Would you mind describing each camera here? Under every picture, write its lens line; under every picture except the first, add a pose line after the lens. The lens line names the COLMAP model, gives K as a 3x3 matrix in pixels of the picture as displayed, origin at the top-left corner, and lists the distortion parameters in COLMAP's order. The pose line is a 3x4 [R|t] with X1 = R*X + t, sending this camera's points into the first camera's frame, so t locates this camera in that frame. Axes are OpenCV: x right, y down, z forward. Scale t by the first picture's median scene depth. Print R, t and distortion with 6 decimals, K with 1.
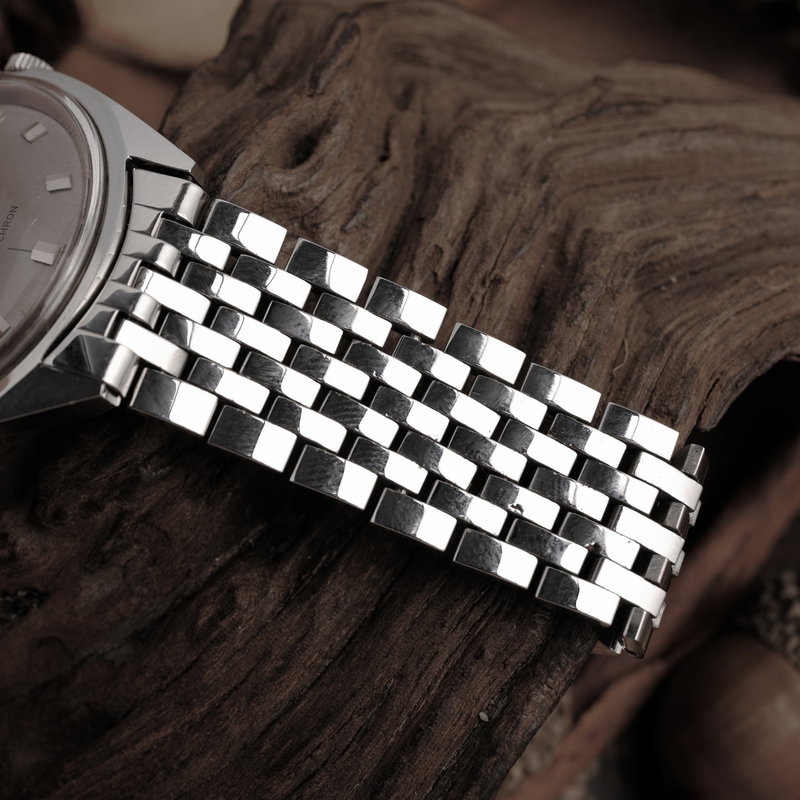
lens RADIAL K [[1540.8, 0, 400.0], [0, 1540.8, 400.0], [0, 0, 1]] dist [0.022164, 0.188904]
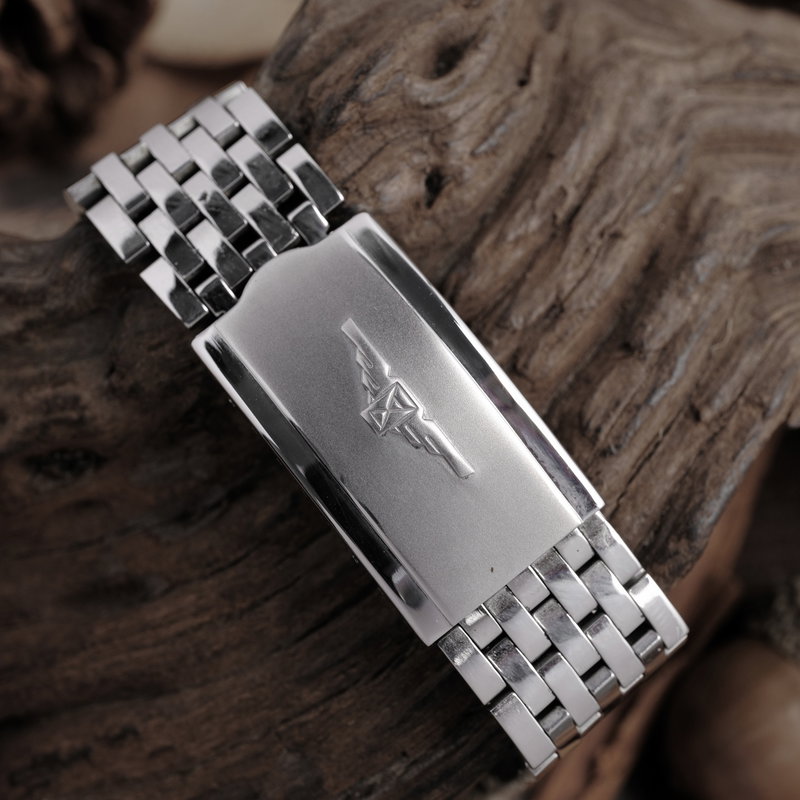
lens RADIAL K [[1540.8, 0, 400.0], [0, 1540.8, 400.0], [0, 0, 1]] dist [0.022164, 0.188904]
pose [[0.981245, 0.189227, 0.036759, -0.086402], [-0.192260, 0.974504, 0.115664, -0.061796], [-0.013935, -0.120562, 0.992608, 0.019833]]
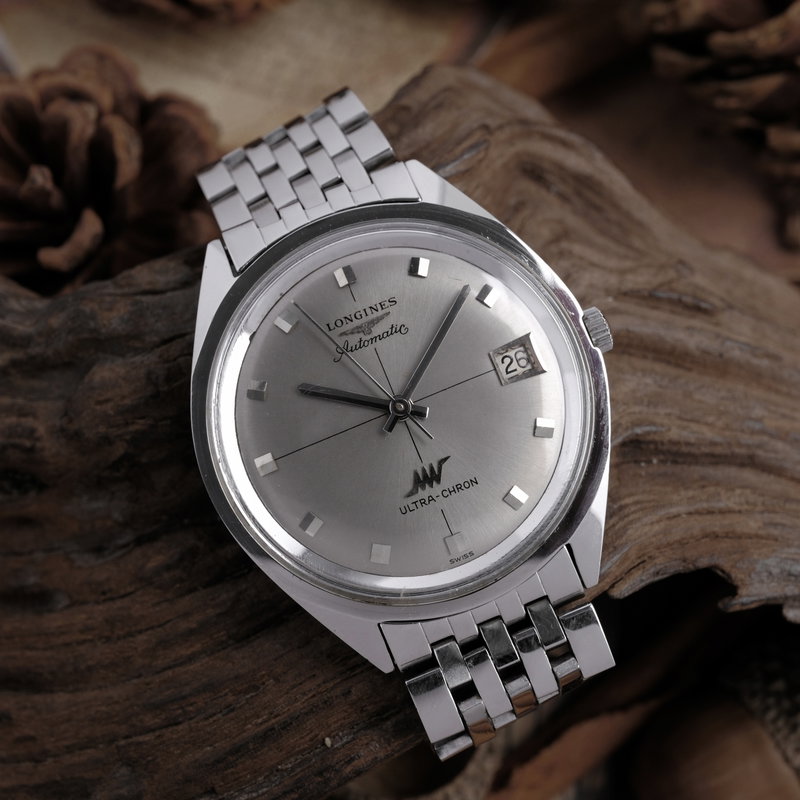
lens RADIAL K [[1540.8, 0, 400.0], [0, 1540.8, 400.0], [0, 0, 1]] dist [0.022164, 0.188904]
pose [[0.907148, 0.408625, -0.100541, 0.106808], [-0.404383, 0.912593, 0.060405, -0.114487], [0.116436, -0.014139, 0.993098, -0.139250]]
